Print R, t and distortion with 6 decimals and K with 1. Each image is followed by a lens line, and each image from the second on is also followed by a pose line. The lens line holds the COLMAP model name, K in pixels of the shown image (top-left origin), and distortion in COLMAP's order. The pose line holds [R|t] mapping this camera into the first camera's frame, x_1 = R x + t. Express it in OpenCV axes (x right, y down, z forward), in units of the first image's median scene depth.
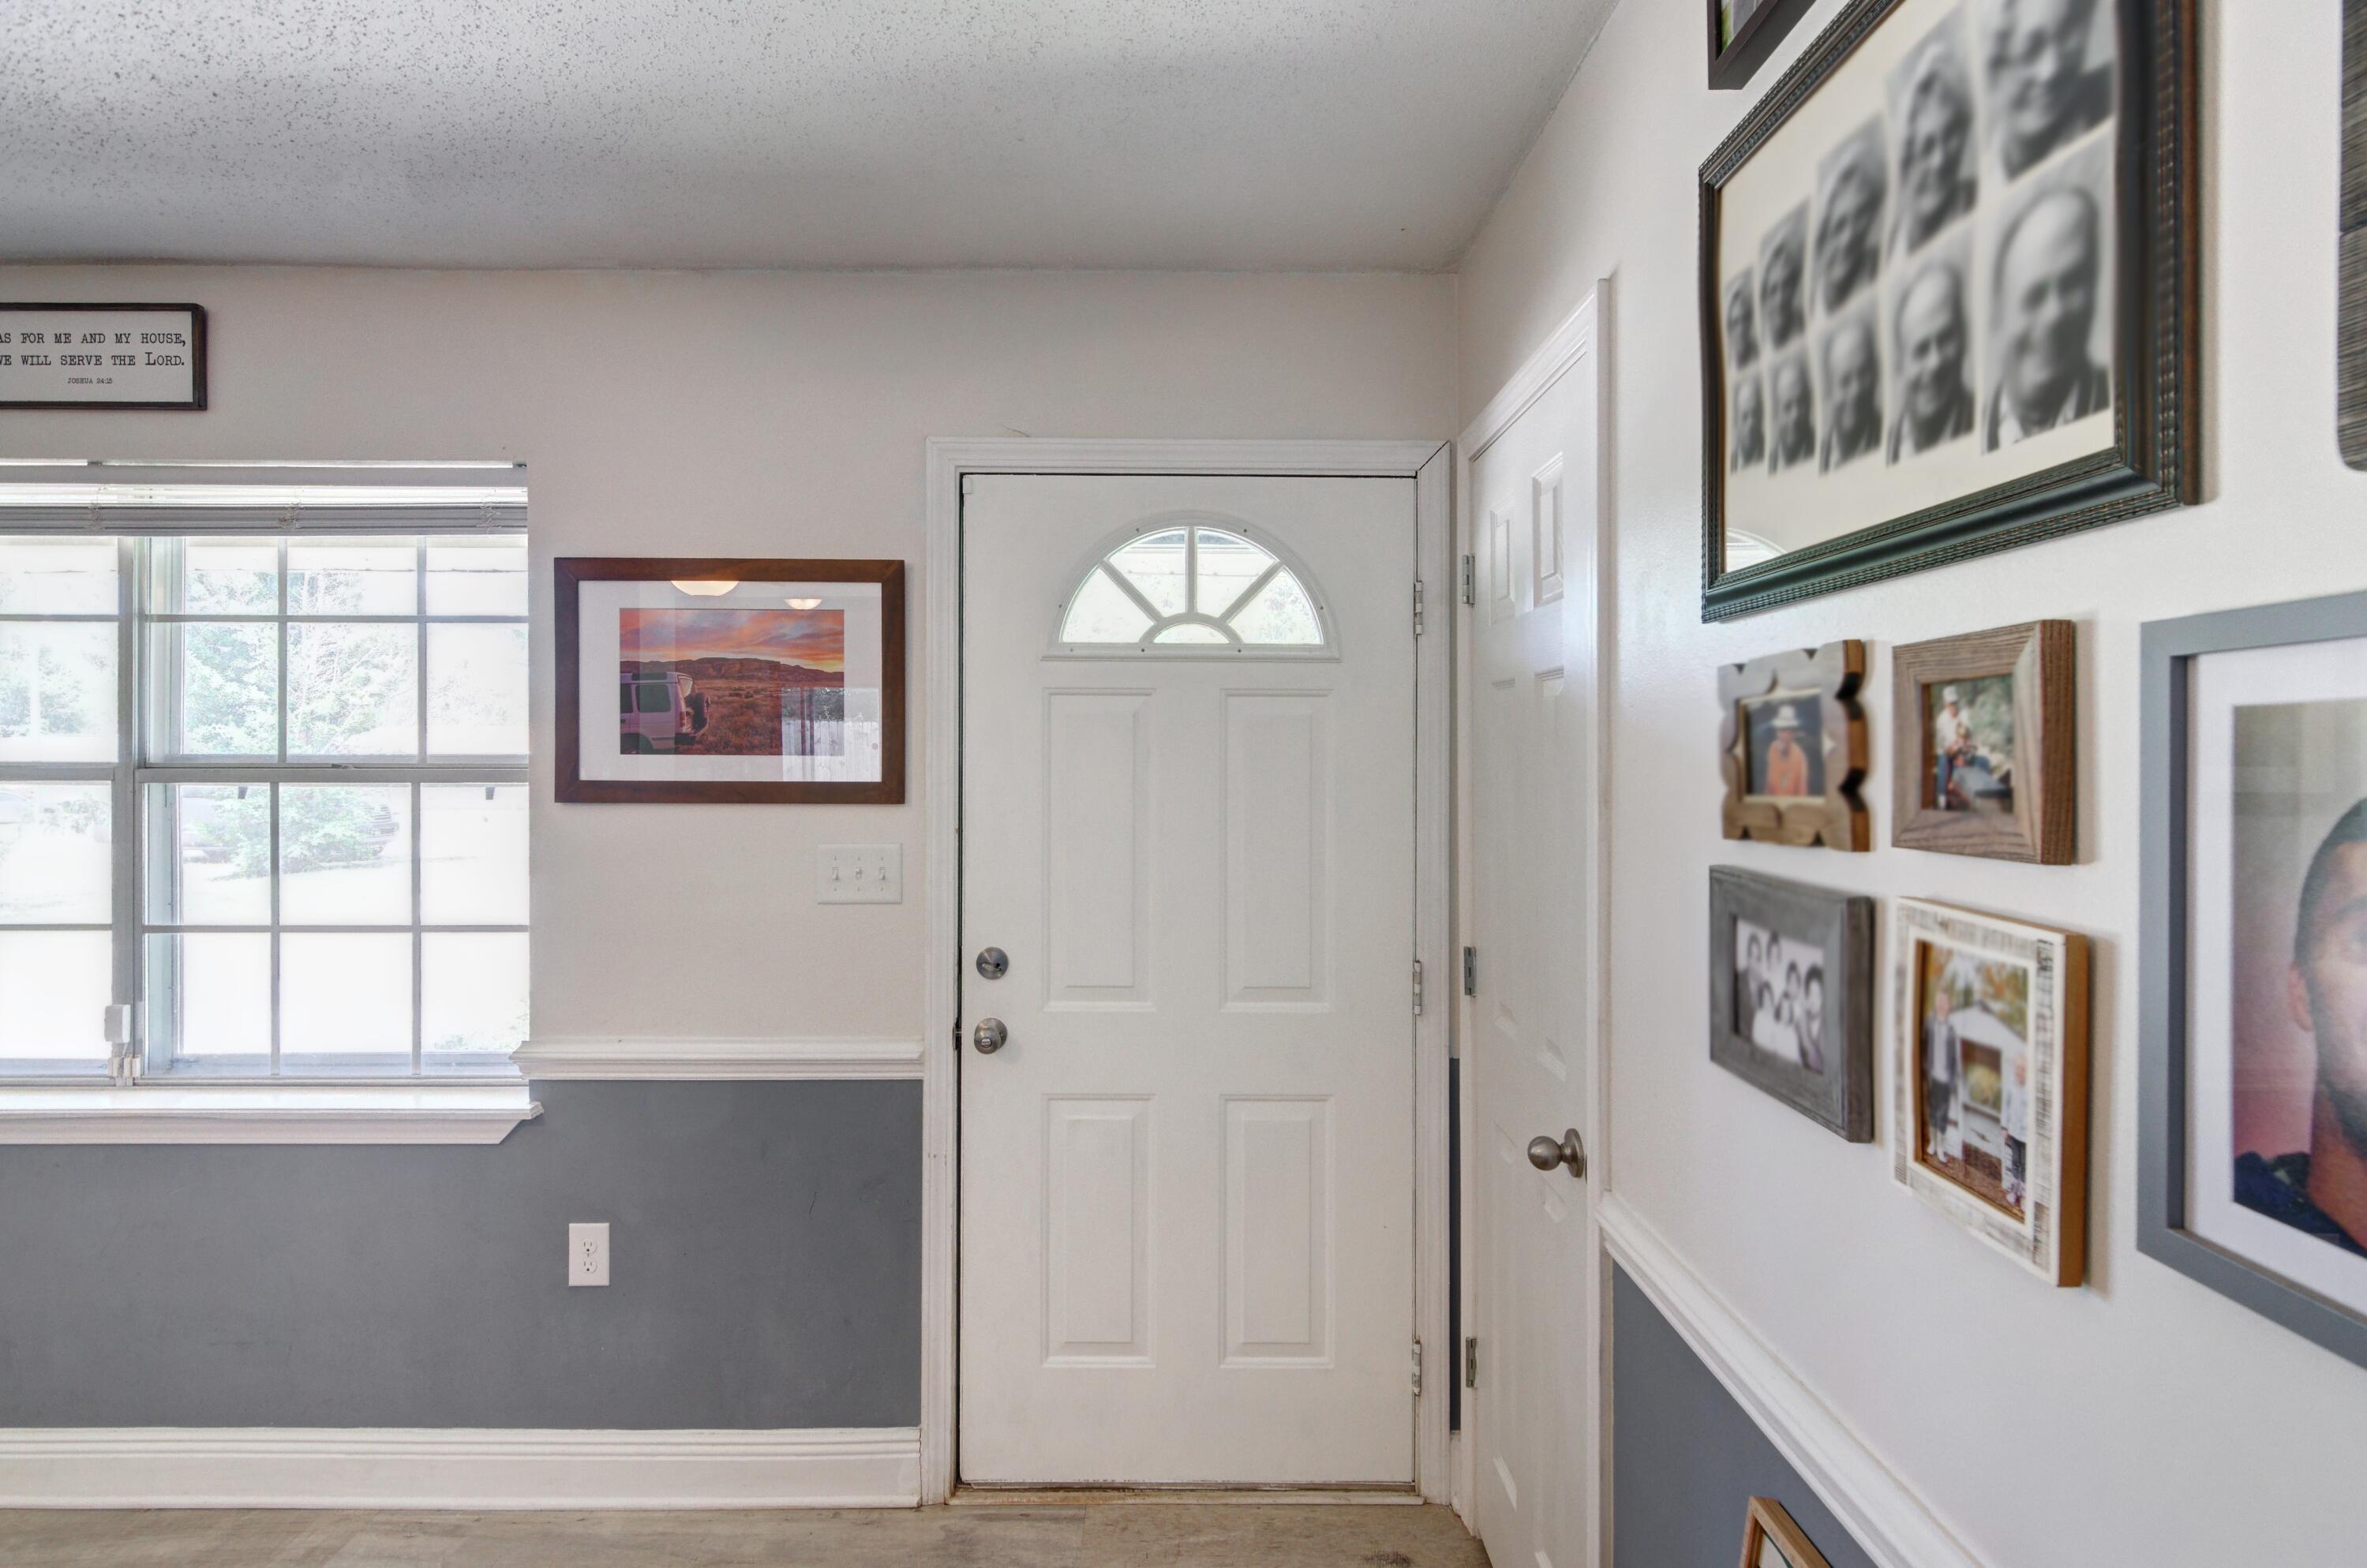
lens RADIAL K [[1153.9, 0, 1193.4], [0, 1153.9, 754.0], [0, 0, 1]] dist [0.003928, -0.000992]
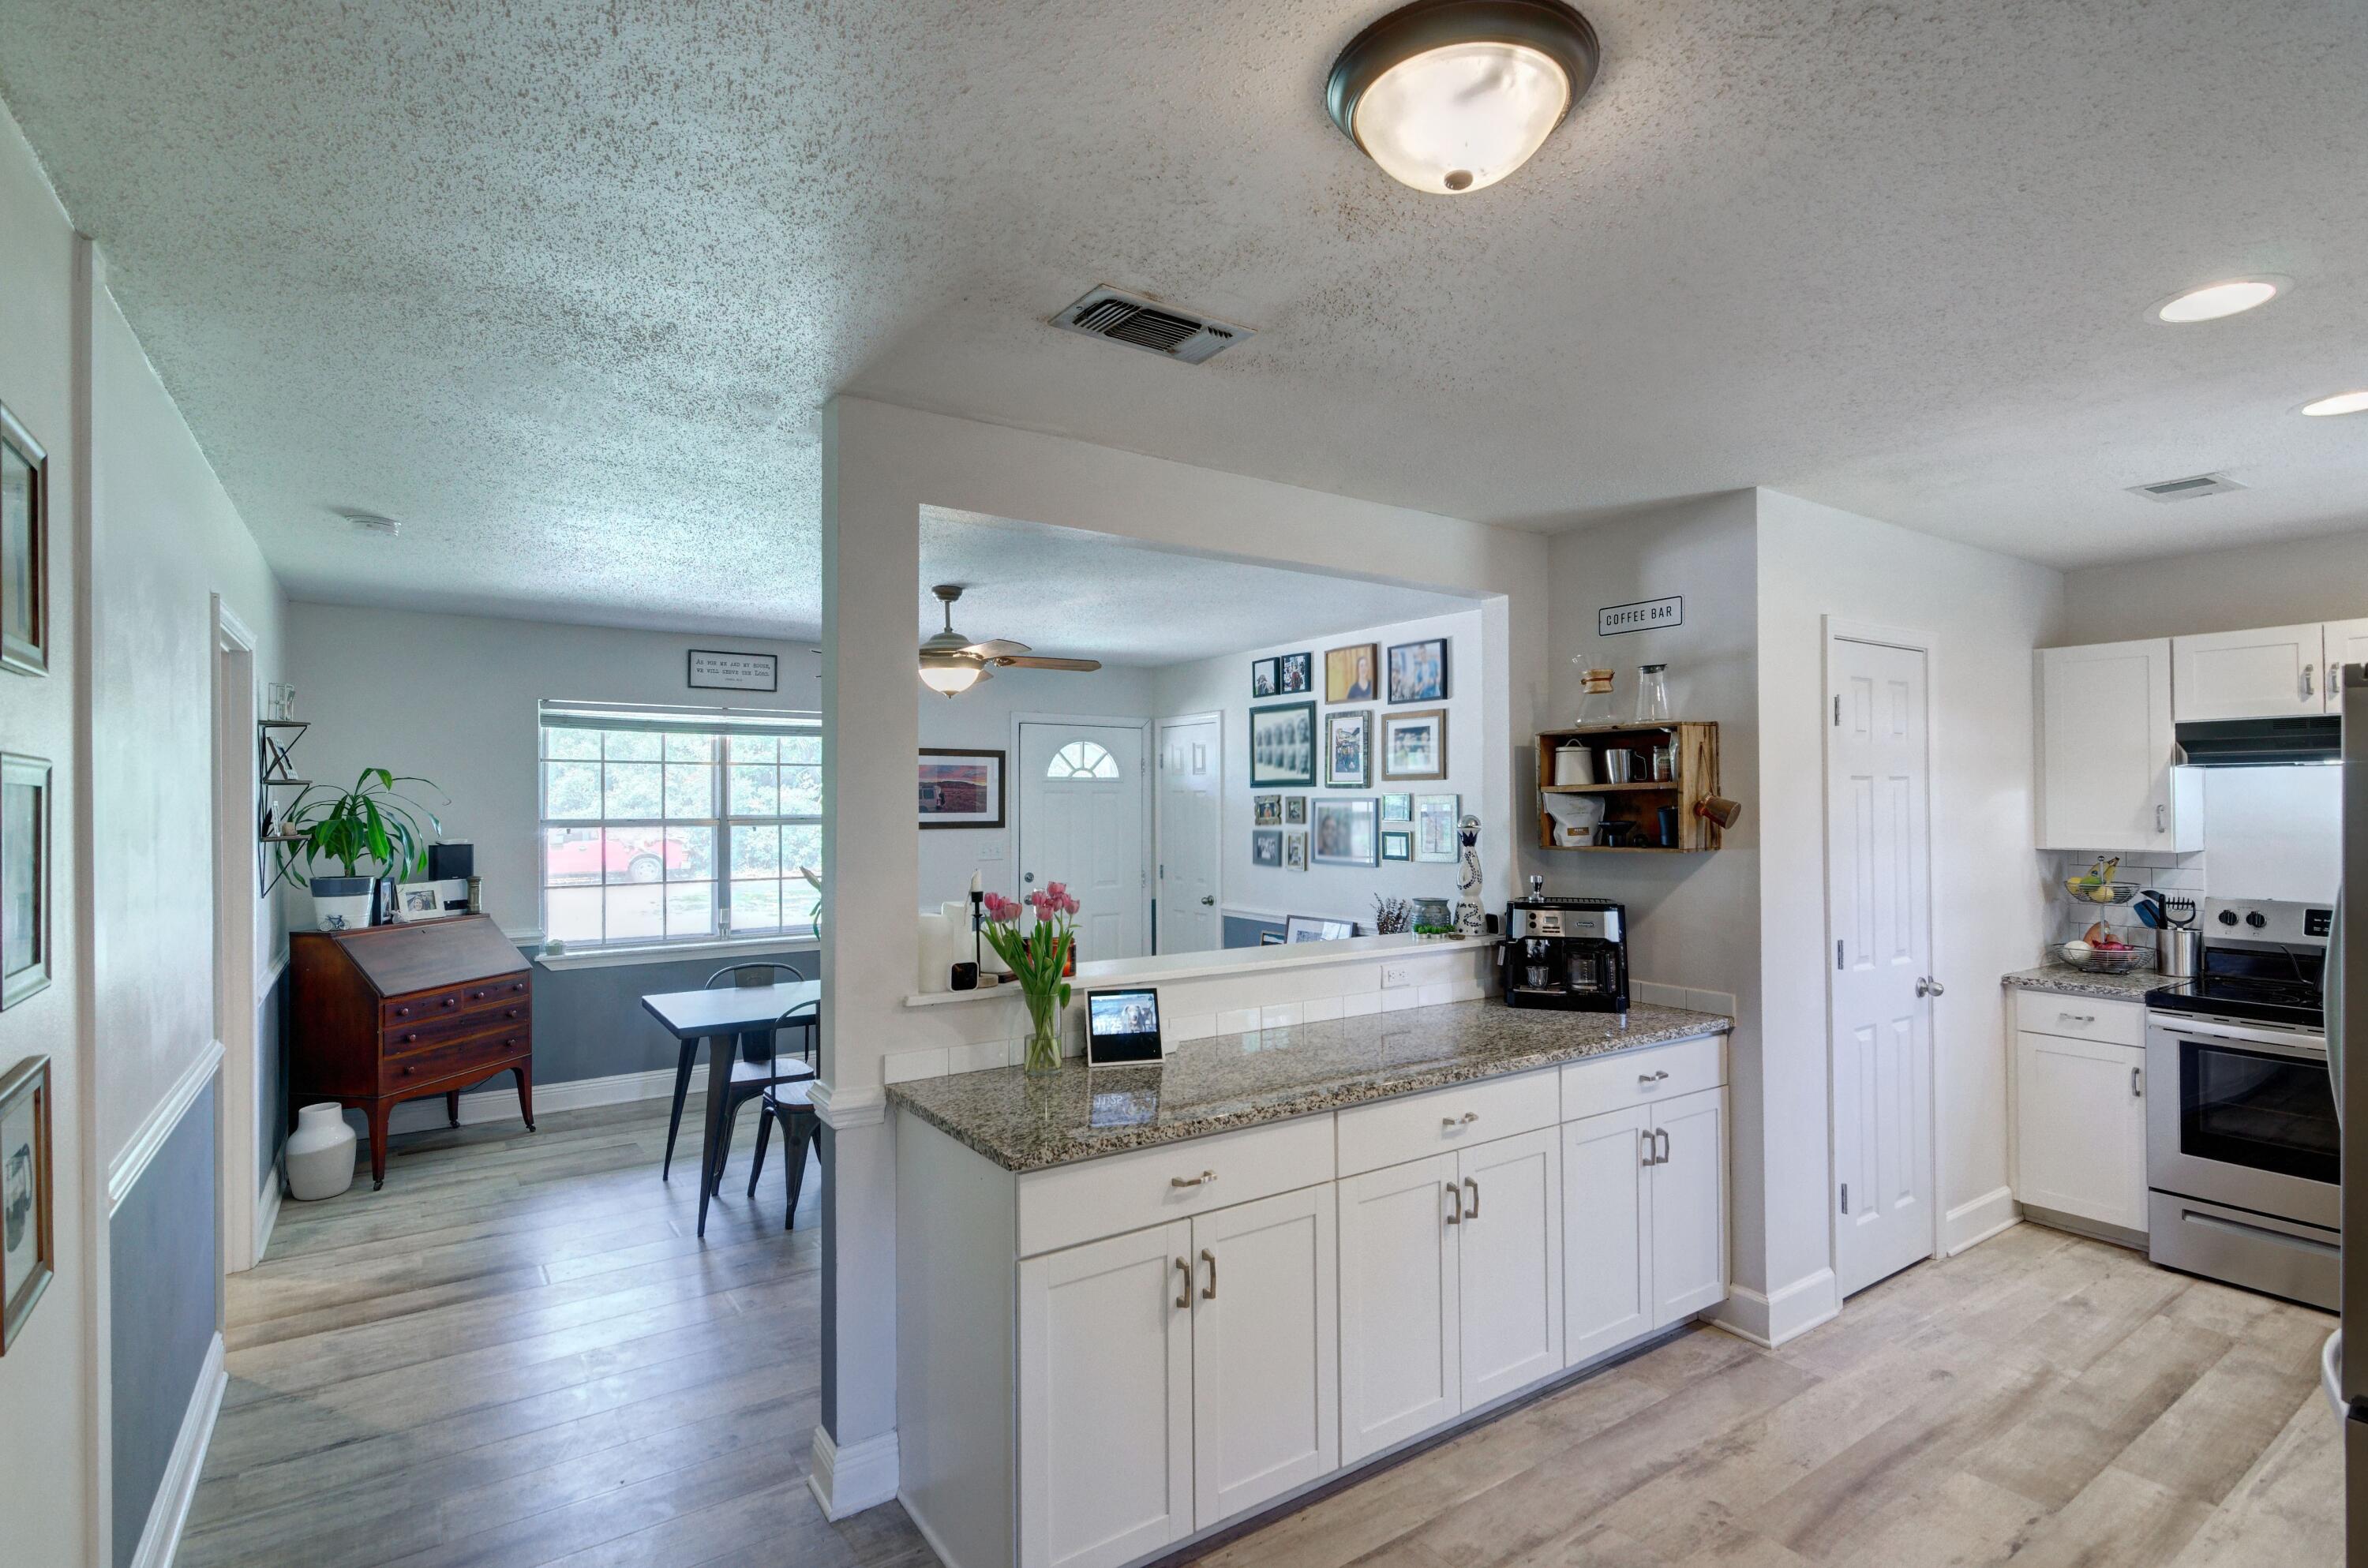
lens RADIAL K [[1154.3, 0, 1198.3], [0, 1154.3, 791.5], [0, 0, 1]] dist [0.003928, -0.000992]
pose [[0.827777, -0.000700, 0.561057, -1.579573], [0.005593, 0.999960, -0.007003, -0.030438], [-0.561029, 0.008934, 0.827748, -1.898214]]
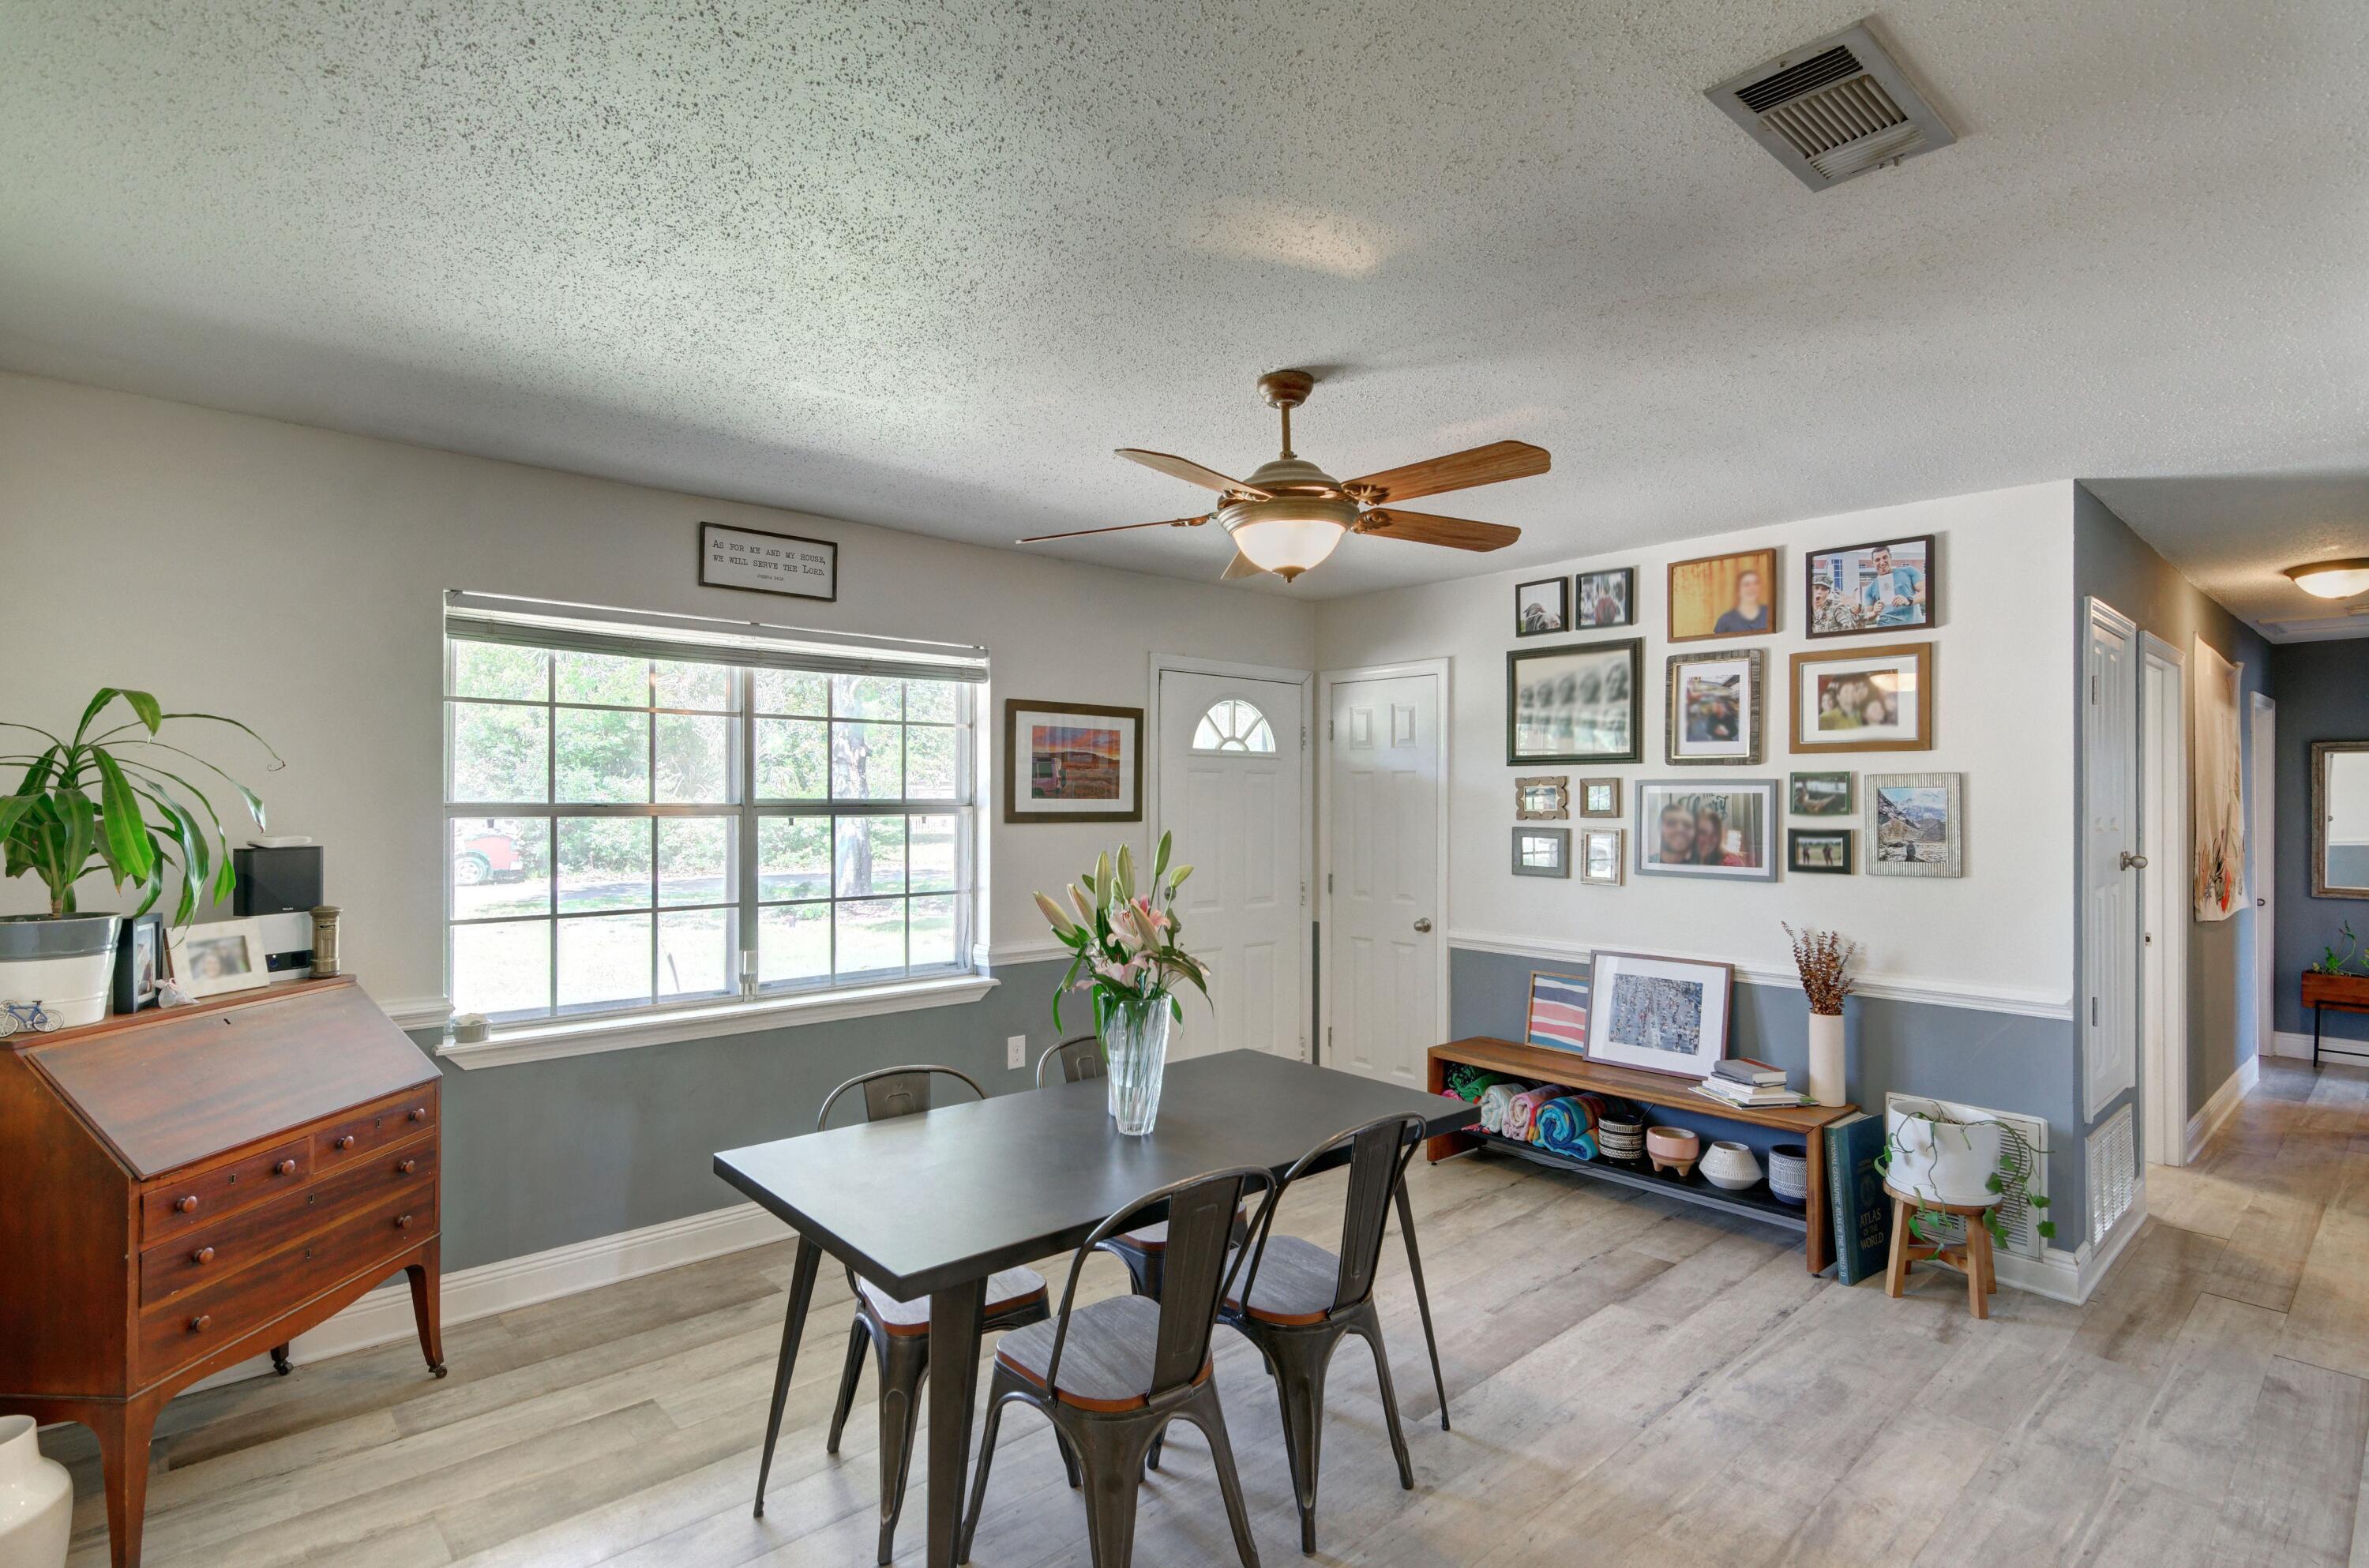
lens RADIAL K [[1154.9, 0, 1191.6], [0, 1154.9, 795.2], [0, 0, 1]] dist [0.003928, -0.000992]
pose [[0.749291, 0.002221, 0.662237, -1.608256], [-0.001894, 0.999997, -0.001210, -0.003561], [-0.662238, -0.000348, 0.749293, -0.672760]]
